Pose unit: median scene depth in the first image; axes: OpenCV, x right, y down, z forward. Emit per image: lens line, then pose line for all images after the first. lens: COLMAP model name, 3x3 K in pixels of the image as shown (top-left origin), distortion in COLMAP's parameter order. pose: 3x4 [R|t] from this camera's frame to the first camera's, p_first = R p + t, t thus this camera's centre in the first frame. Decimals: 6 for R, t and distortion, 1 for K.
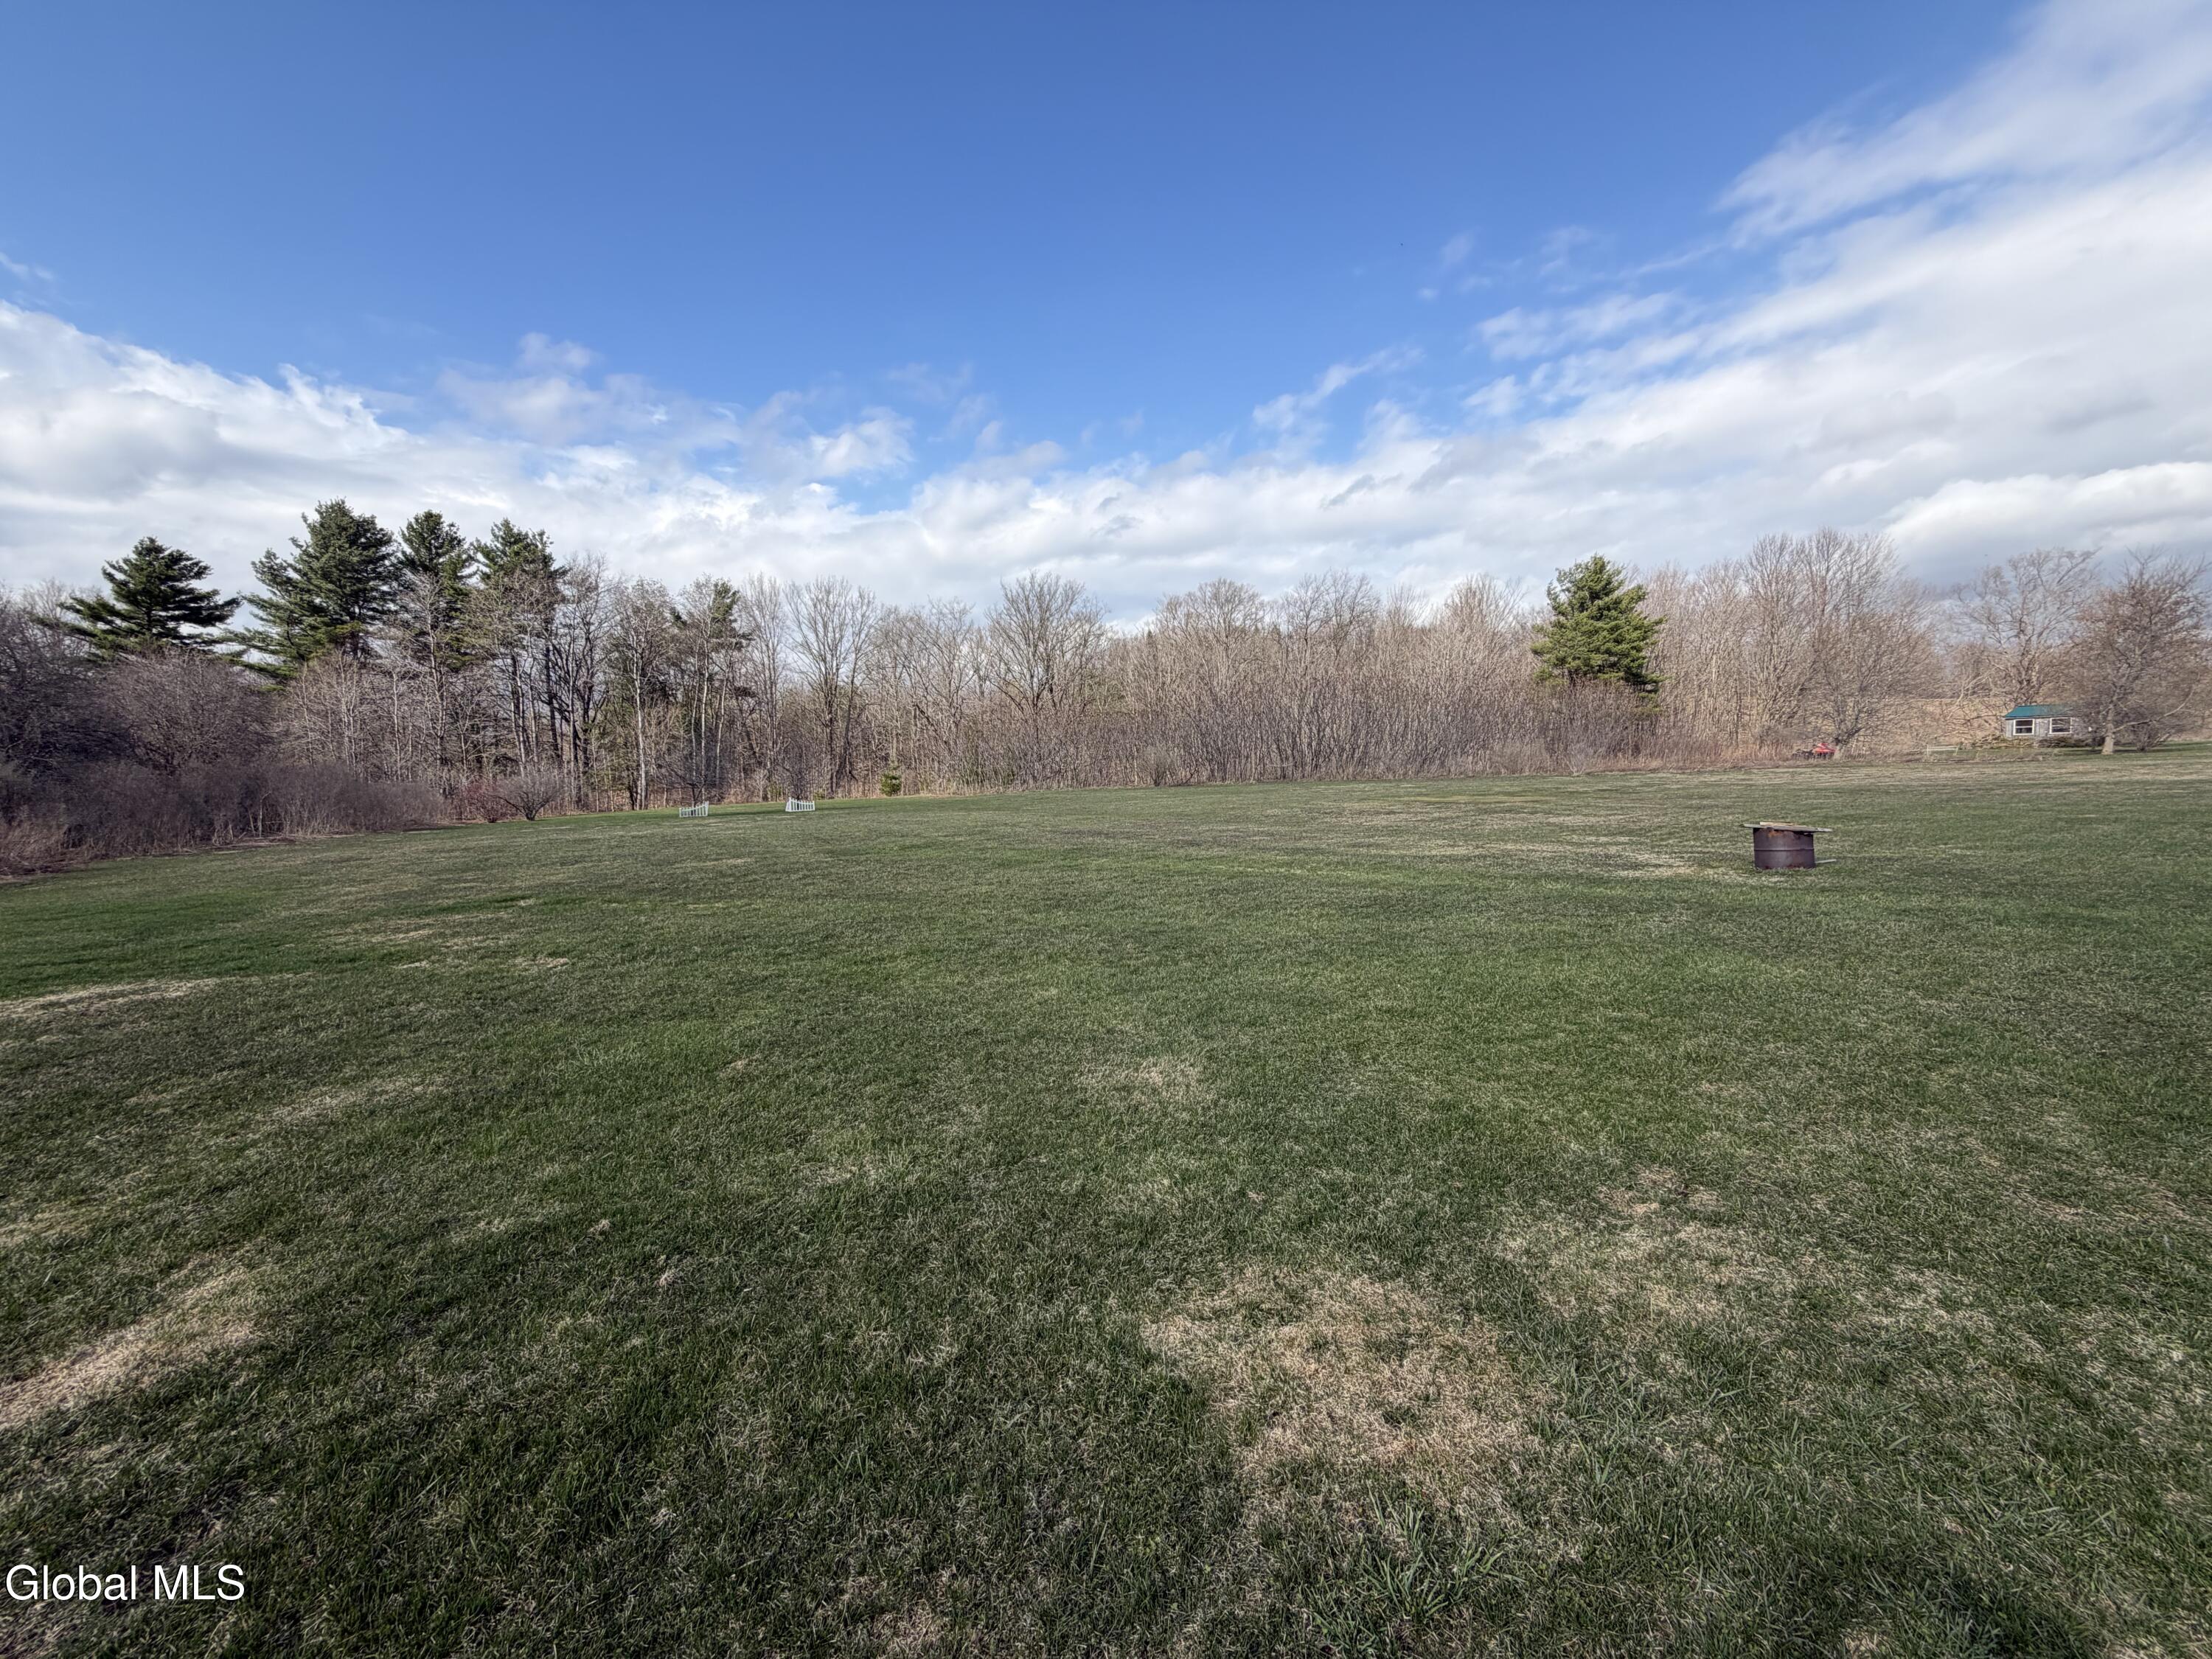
lens RADIAL K [[888.3, 0, 1089.8], [0, 888.3, 828.6], [0, 0, 1]] dist [0.001146, -0.000026]
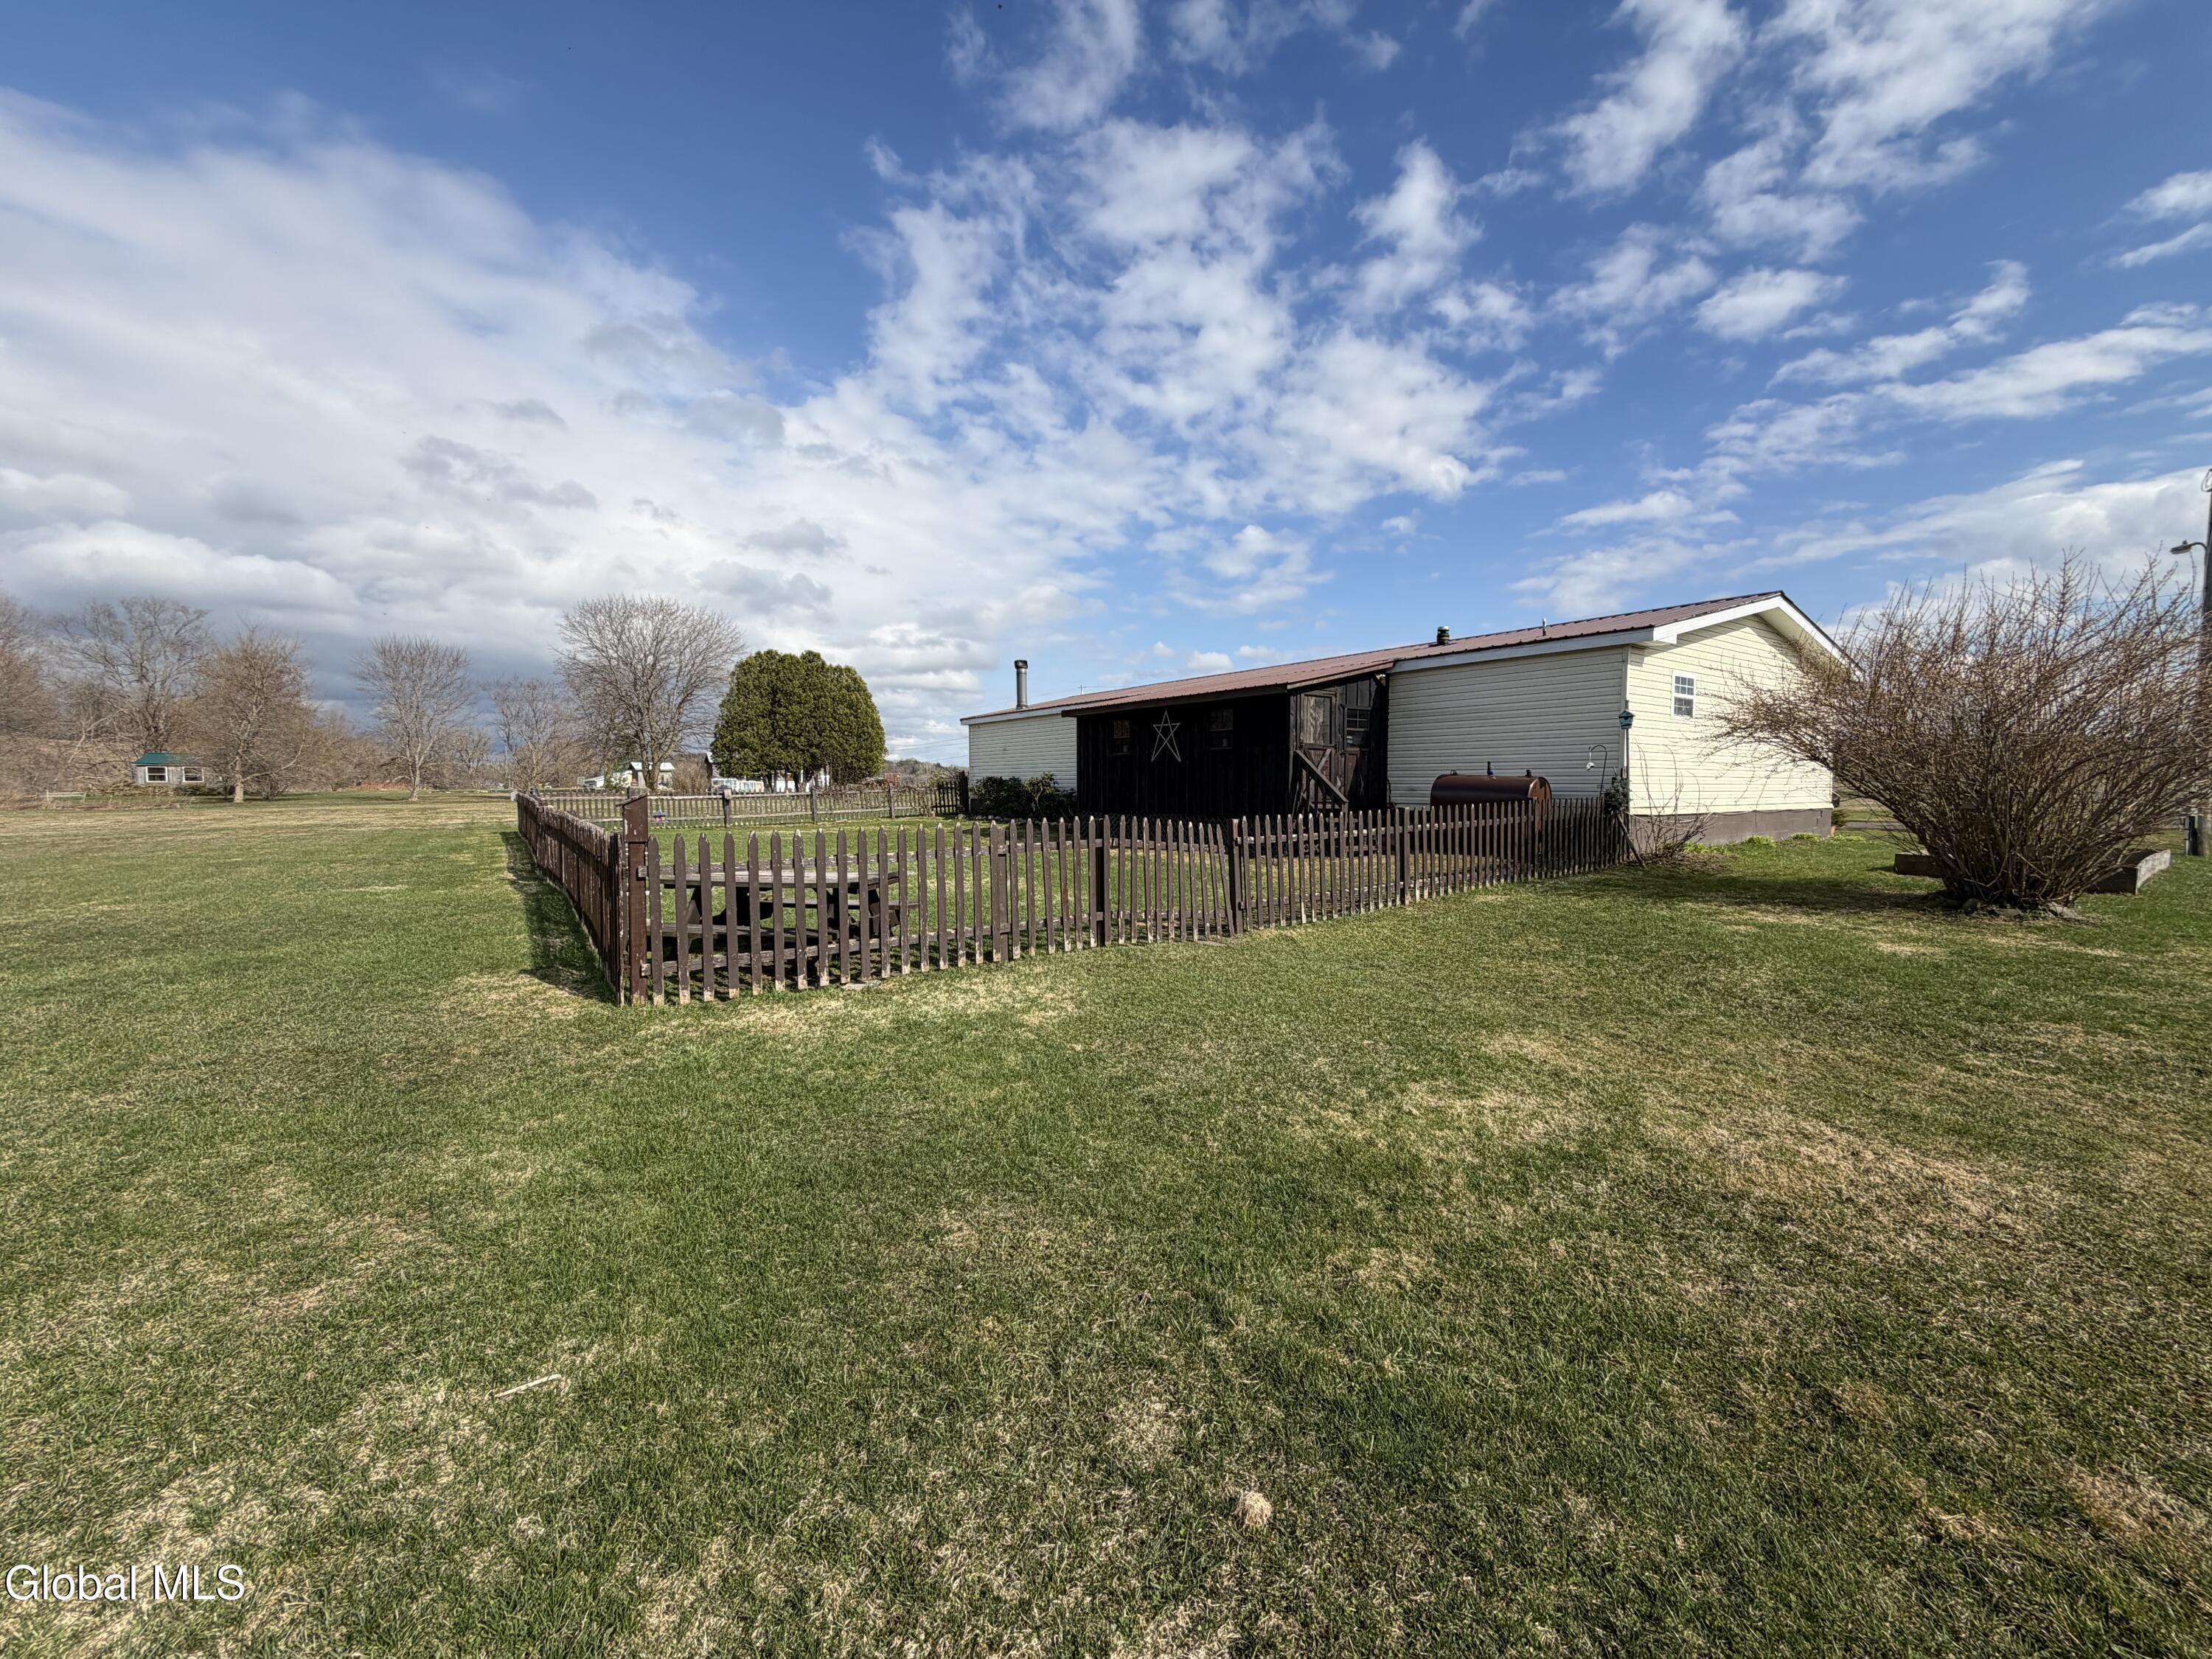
lens RADIAL K [[888.3, 0, 1114.8], [0, 888.3, 824.6], [0, 0, 1]] dist [0.001146, -0.000026]
pose [[-0.059765, -0.017128, 0.998066, 0.043418], [0.076023, 0.996871, 0.021660, 0.000475], [-0.995313, 0.077170, -0.058276, 0.055176]]
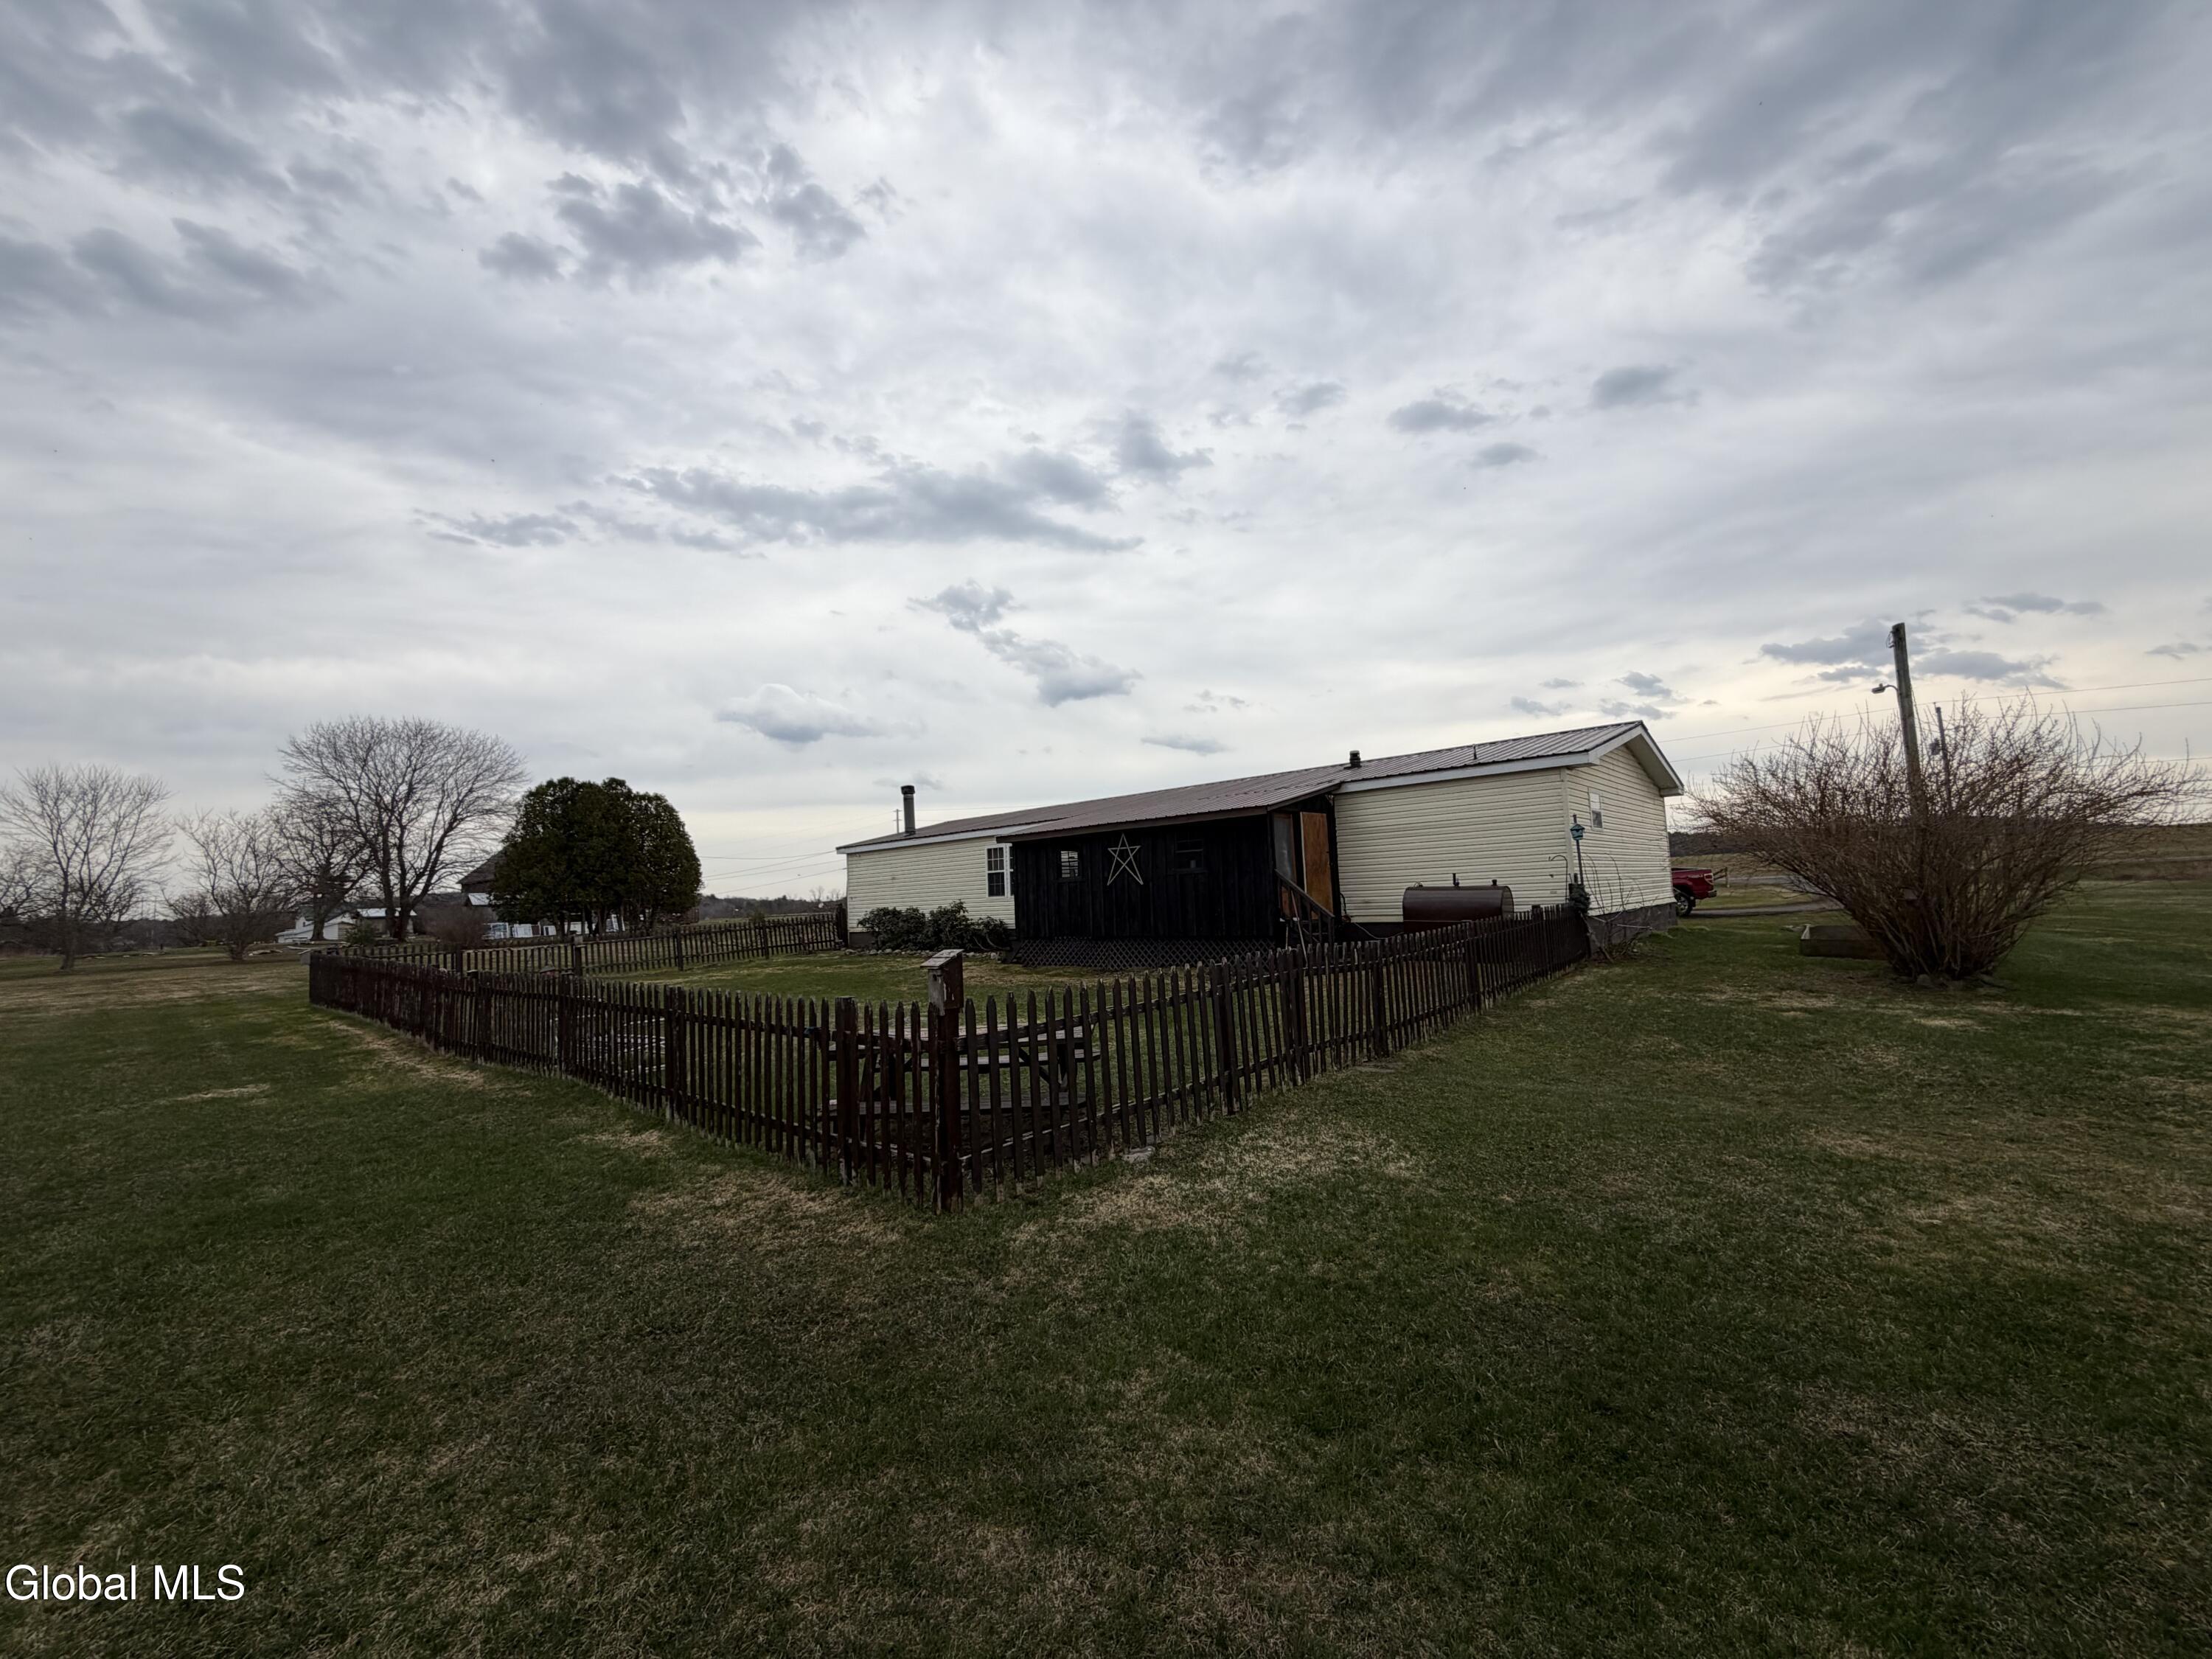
lens RADIAL K [[888.3, 0, 1104.9], [0, 888.3, 824.4], [0, 0, 1]] dist [0.001146, -0.000026]
pose [[-0.289056, 0.121572, 0.949561, 0.122396], [0.123871, 0.988315, -0.088826, -0.037041], [-0.949264, 0.091947, -0.300738, 0.329009]]
